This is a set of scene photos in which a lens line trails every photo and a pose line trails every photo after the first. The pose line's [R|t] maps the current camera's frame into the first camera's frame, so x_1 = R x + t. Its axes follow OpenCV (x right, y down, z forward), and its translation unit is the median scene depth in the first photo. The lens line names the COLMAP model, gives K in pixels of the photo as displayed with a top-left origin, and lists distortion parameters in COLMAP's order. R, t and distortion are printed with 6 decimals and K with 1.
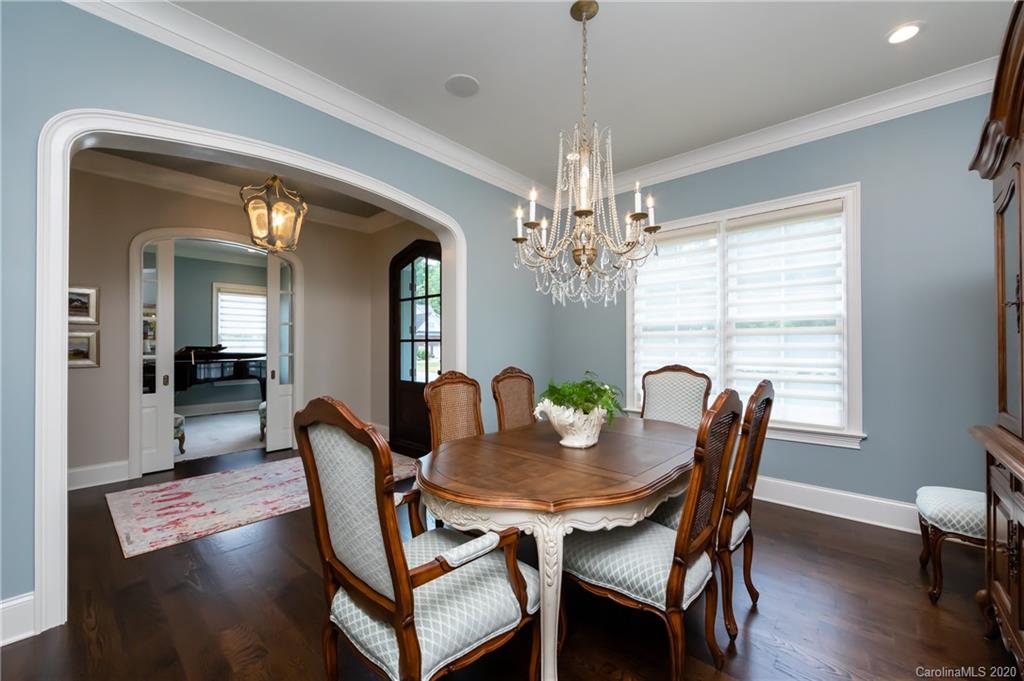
lens RADIAL K [[401.9, 0, 512.9], [0, 401.9, 343.9], [0, 0, 1]] dist [-0.000046, 0.000257]
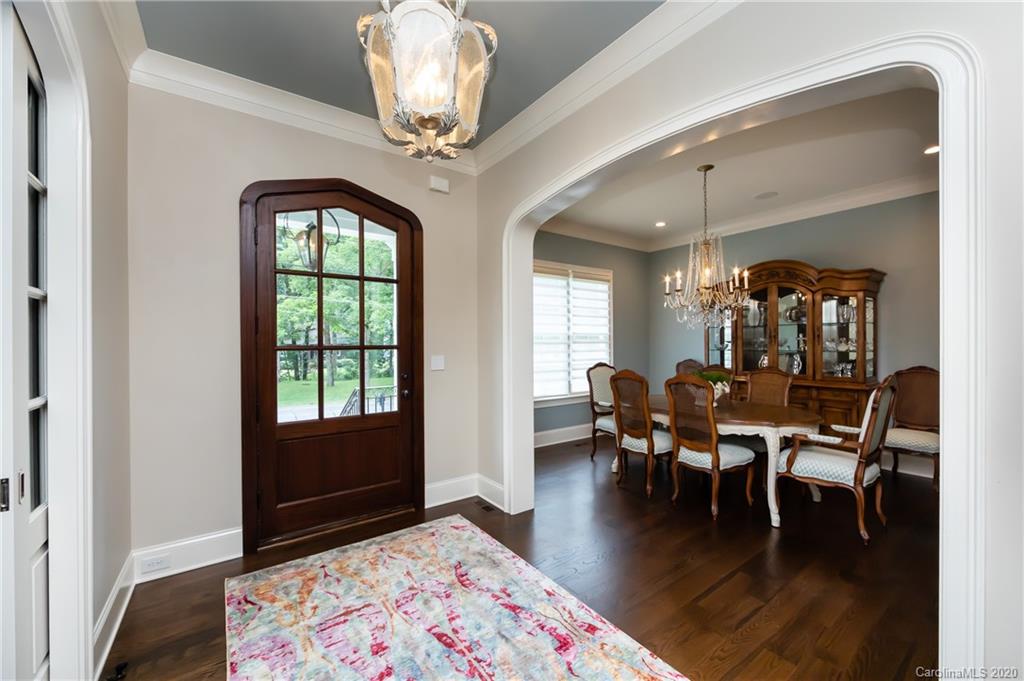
lens RADIAL K [[408.5, 0, 512.7], [0, 408.5, 344.2], [0, 0, 1]] dist [-0.000606, 0.000035]
pose [[0.204986, -0.003669, 0.978758, -1.224002], [-0.001490, 0.999991, 0.004061, -0.025288], [-0.978764, -0.002291, 0.204979, 0.991516]]
